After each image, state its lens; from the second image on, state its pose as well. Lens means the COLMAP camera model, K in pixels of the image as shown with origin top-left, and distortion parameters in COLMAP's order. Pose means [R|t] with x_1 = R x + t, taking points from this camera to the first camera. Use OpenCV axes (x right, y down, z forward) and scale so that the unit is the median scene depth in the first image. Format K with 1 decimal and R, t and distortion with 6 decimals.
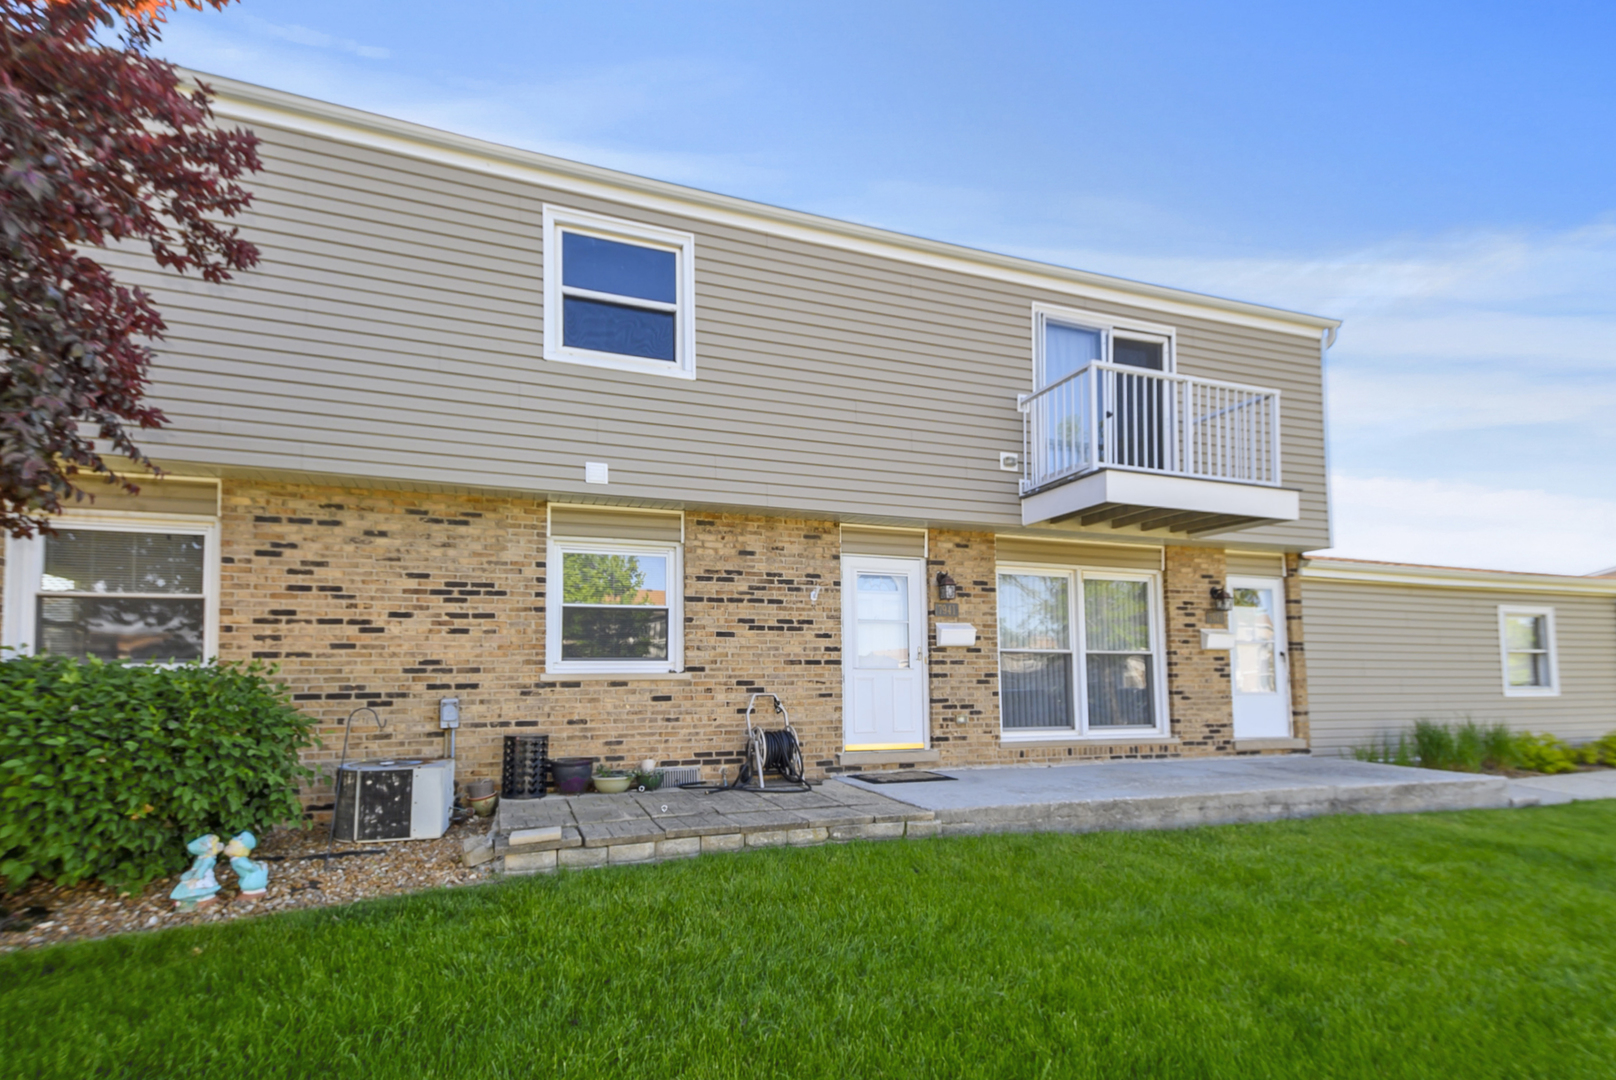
lens RADIAL K [[618.1, 0, 811.9], [0, 618.1, 593.8], [0, 0, 1]] dist [0.036517, 0.000059]
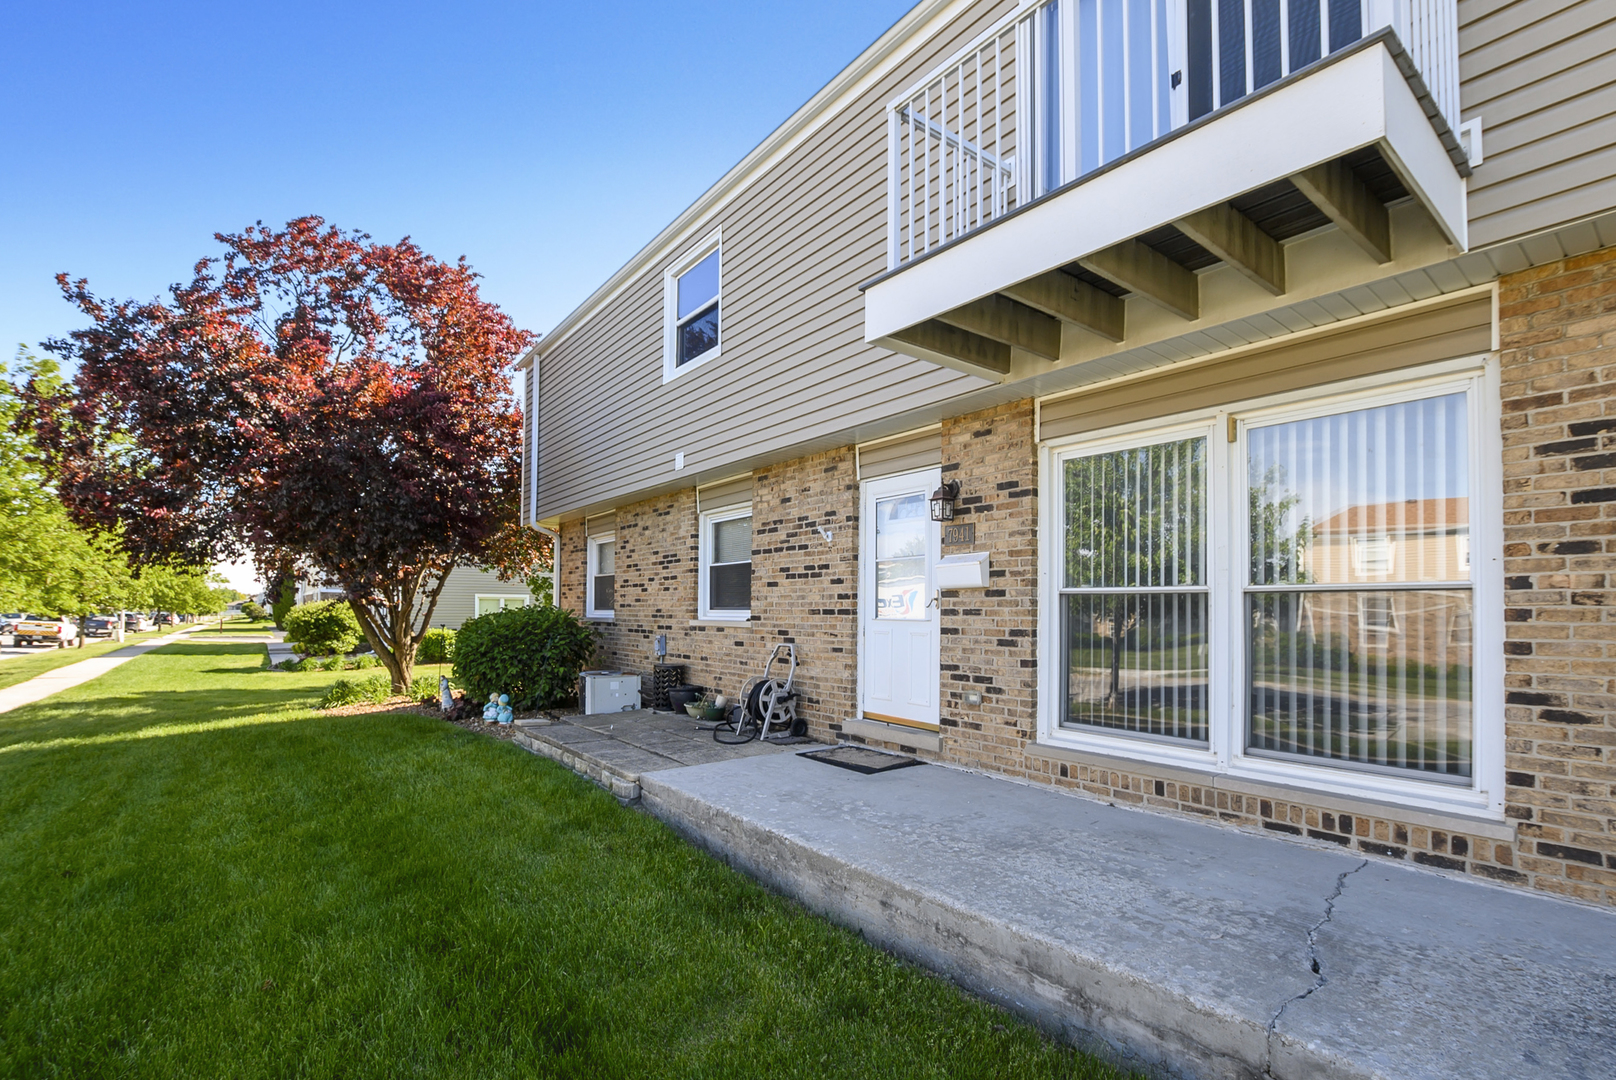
lens RADIAL K [[722.2, 0, 808.0], [0, 722.2, 540.0], [0, 0, 1]] dist [-0.021503, -0.000016]
pose [[0.371395, -0.087350, -0.924357, 0.941698], [0.108936, 0.992788, -0.050048, 0.056542], [0.922062, -0.082109, 0.378232, 0.583926]]
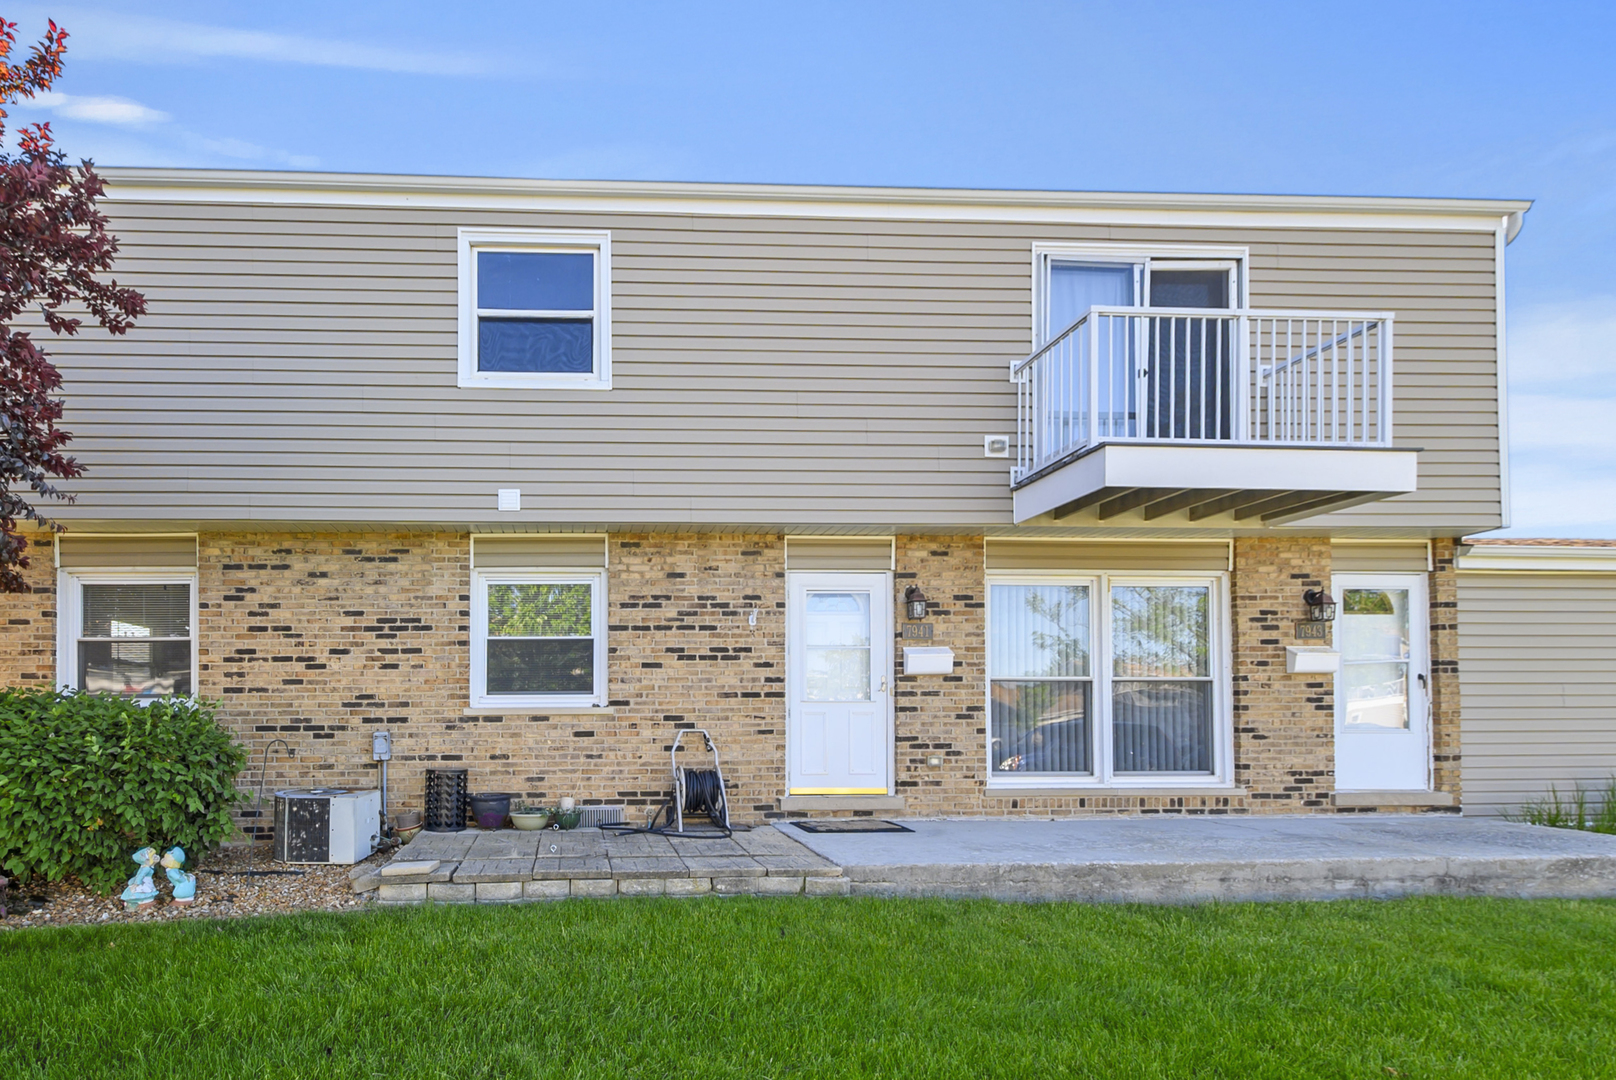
lens RADIAL K [[679.8, 0, 809.9], [0, 679.8, 645.6], [0, 0, 1]] dist [0.009125, -0.000489]
pose [[0.969039, -0.024950, -0.245644, 0.321194], [0.034004, 0.998887, 0.032687, 0.010942], [0.244555, -0.040028, 0.968809, 0.076996]]
